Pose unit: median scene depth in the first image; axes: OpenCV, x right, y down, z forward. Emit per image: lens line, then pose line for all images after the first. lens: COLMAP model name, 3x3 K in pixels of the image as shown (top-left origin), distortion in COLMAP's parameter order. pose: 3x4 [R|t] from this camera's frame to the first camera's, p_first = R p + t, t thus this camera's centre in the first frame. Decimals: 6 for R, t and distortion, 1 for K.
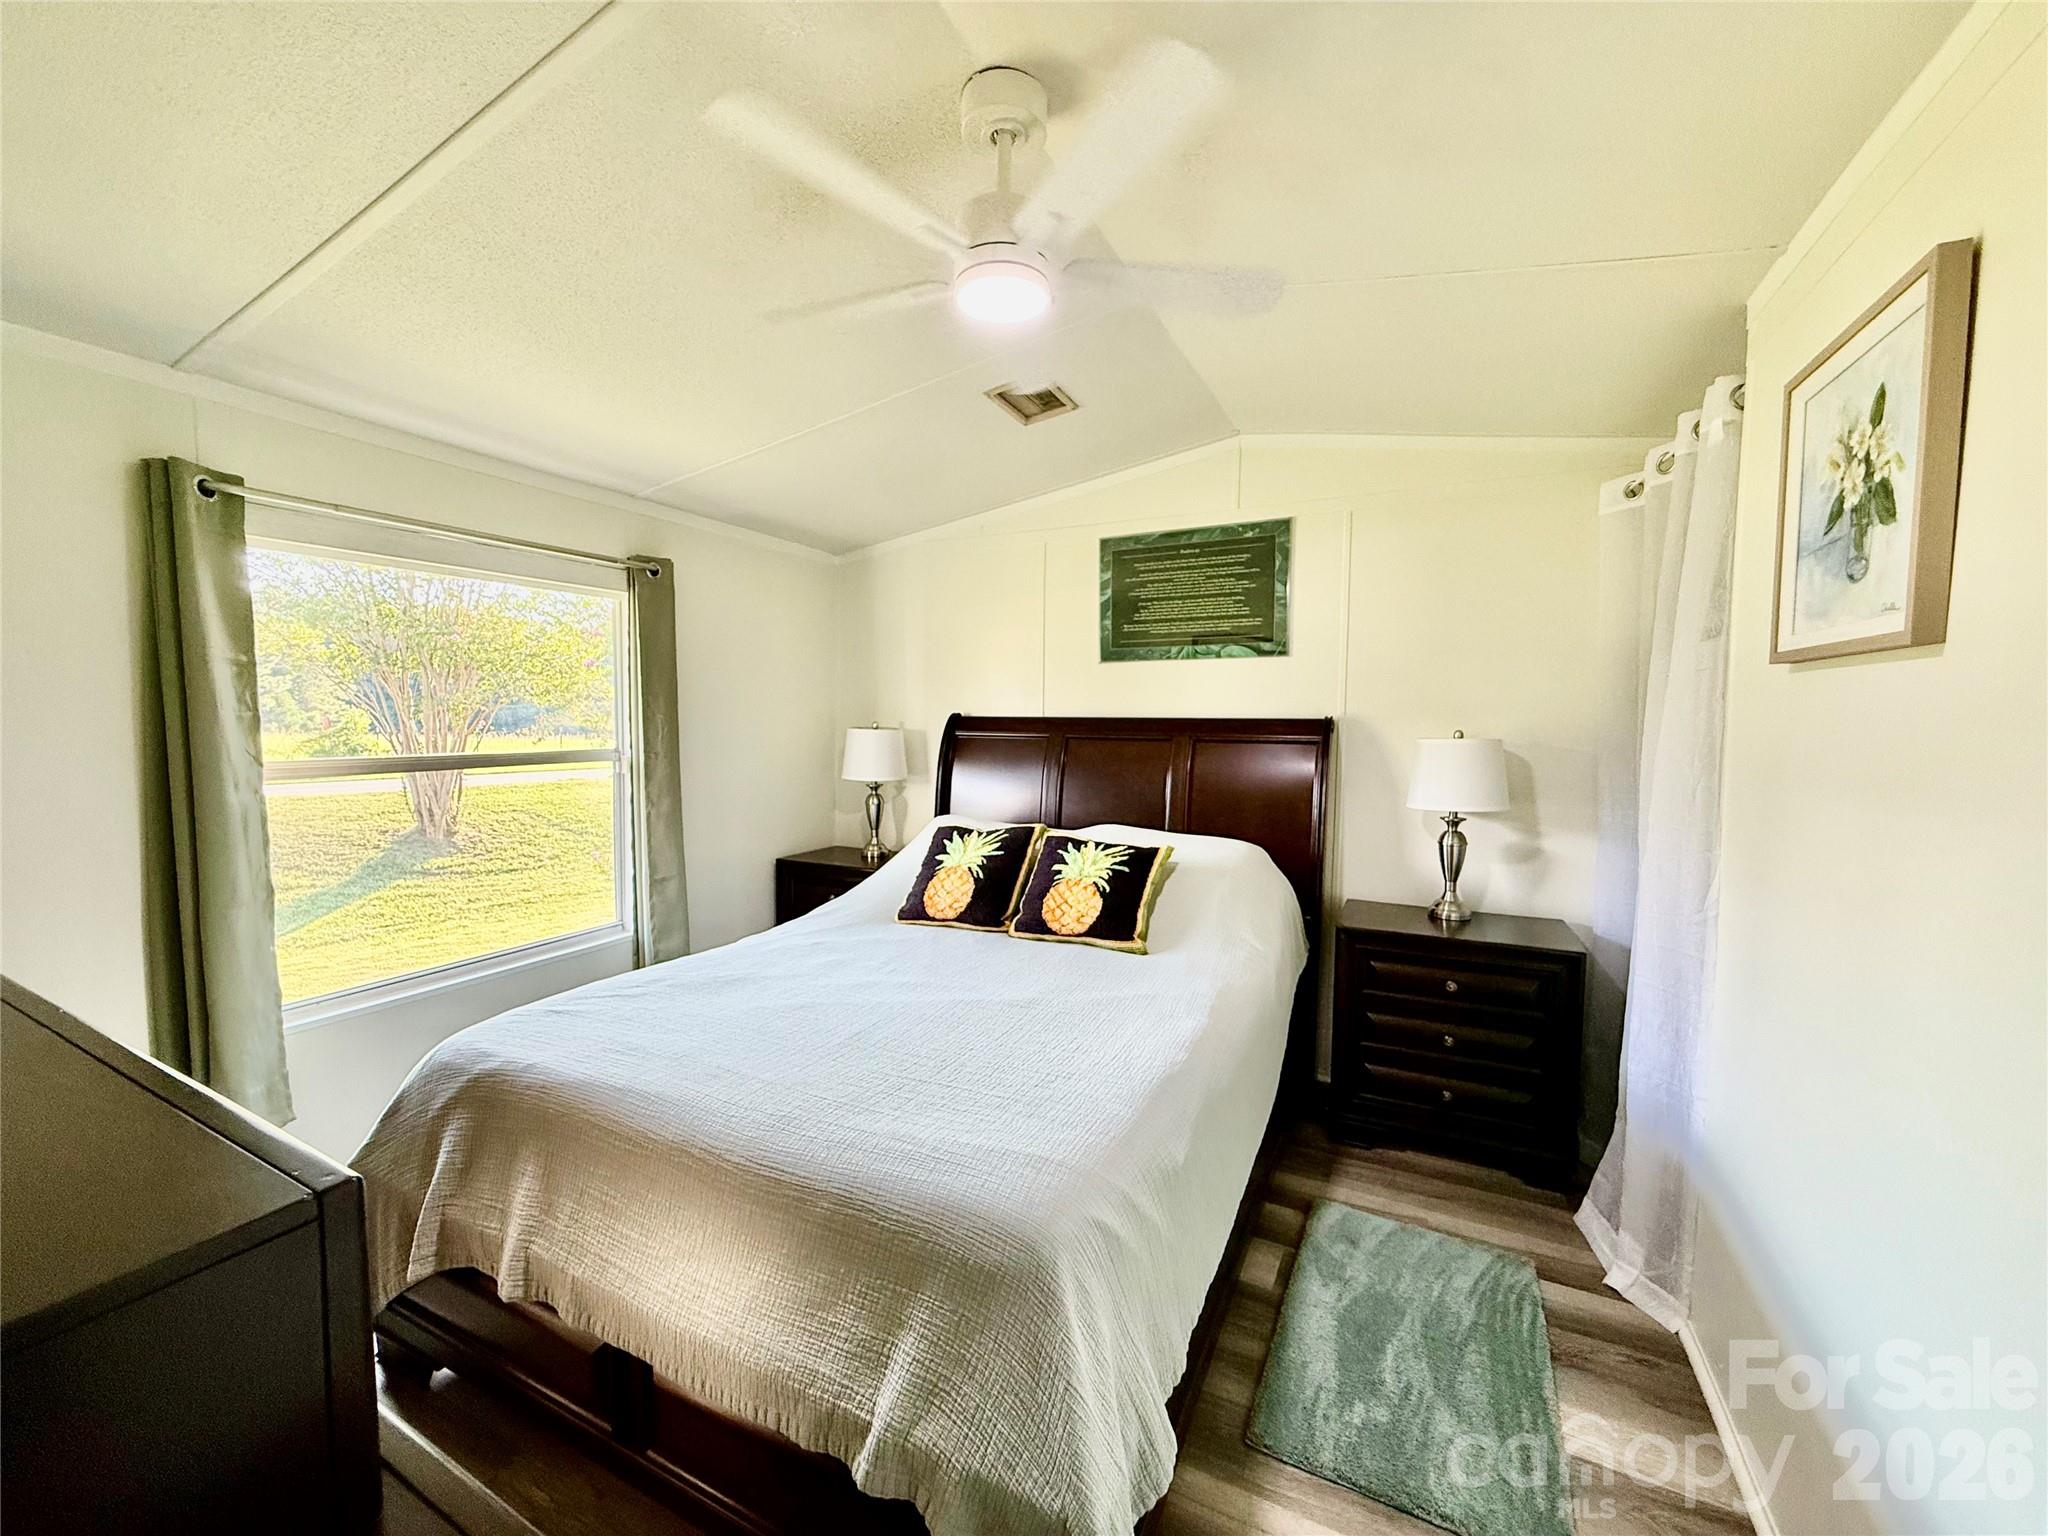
lens RADIAL K [[811.6, 0, 1015.1], [0, 811.6, 771.6], [0, 0, 1]] dist [-0.000945, 0.000419]
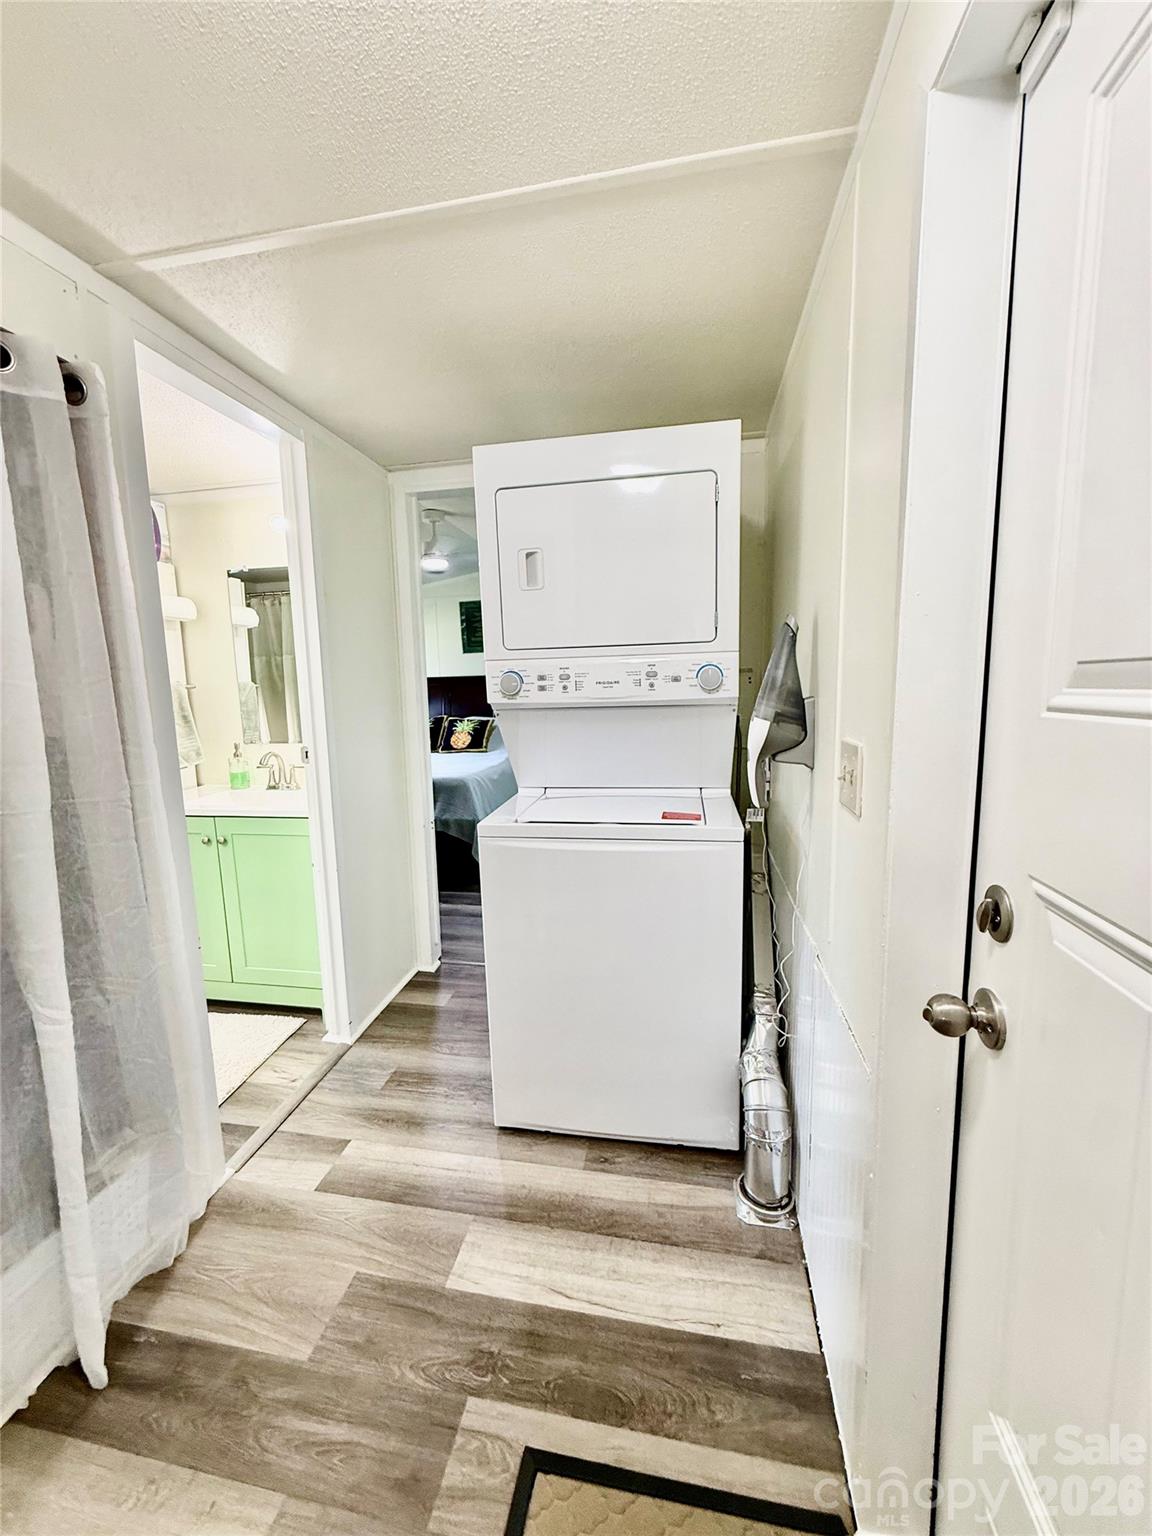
lens RADIAL K [[608.7, 0, 574.7], [0, 608.7, 767.5], [0, 0, 1]] dist [-0.000945, 0.000419]
pose [[0.954804, -0.070606, 0.288729, -0.174582], [0.051745, 0.996029, 0.072454, 0.124959], [-0.292698, -0.054239, 0.954665, -1.196211]]
